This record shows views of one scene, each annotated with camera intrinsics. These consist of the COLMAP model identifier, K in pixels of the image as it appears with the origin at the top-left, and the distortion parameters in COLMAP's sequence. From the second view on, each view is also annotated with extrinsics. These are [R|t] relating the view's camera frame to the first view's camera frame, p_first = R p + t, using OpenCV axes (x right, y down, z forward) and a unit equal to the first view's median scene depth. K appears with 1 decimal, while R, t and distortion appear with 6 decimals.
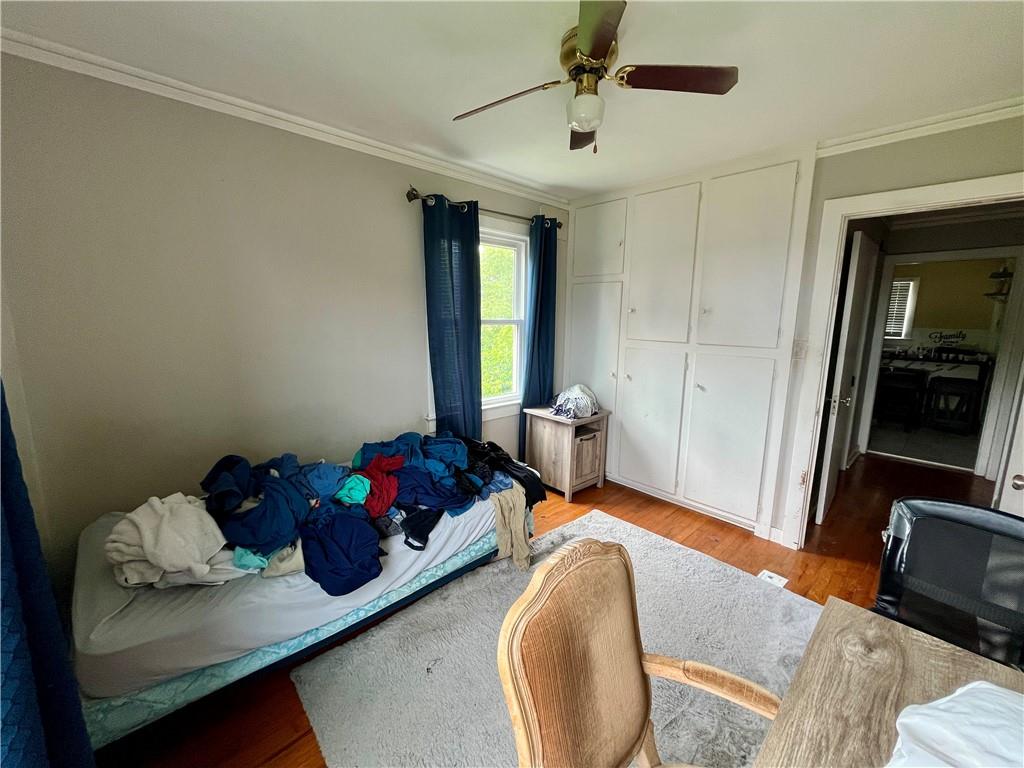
lens RADIAL K [[414.1, 0, 517.3], [0, 414.1, 374.9], [0, 0, 1]] dist [-0.003321, -0.000036]
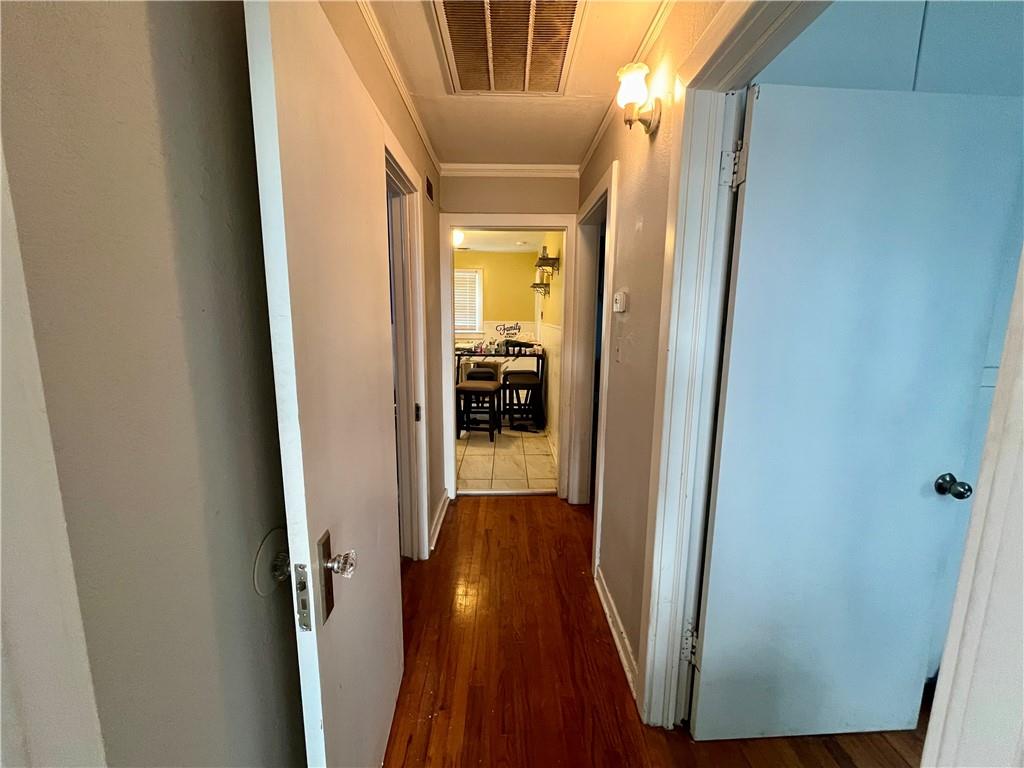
lens RADIAL K [[414.1, 0, 512.0], [0, 414.1, 380.4], [0, 0, 1]] dist [-0.003321, -0.000036]
pose [[0.676585, -0.126810, 0.725363, 0.332590], [0.116299, 0.991099, 0.064788, -0.036437], [-0.727123, 0.040524, 0.685310, 0.343067]]
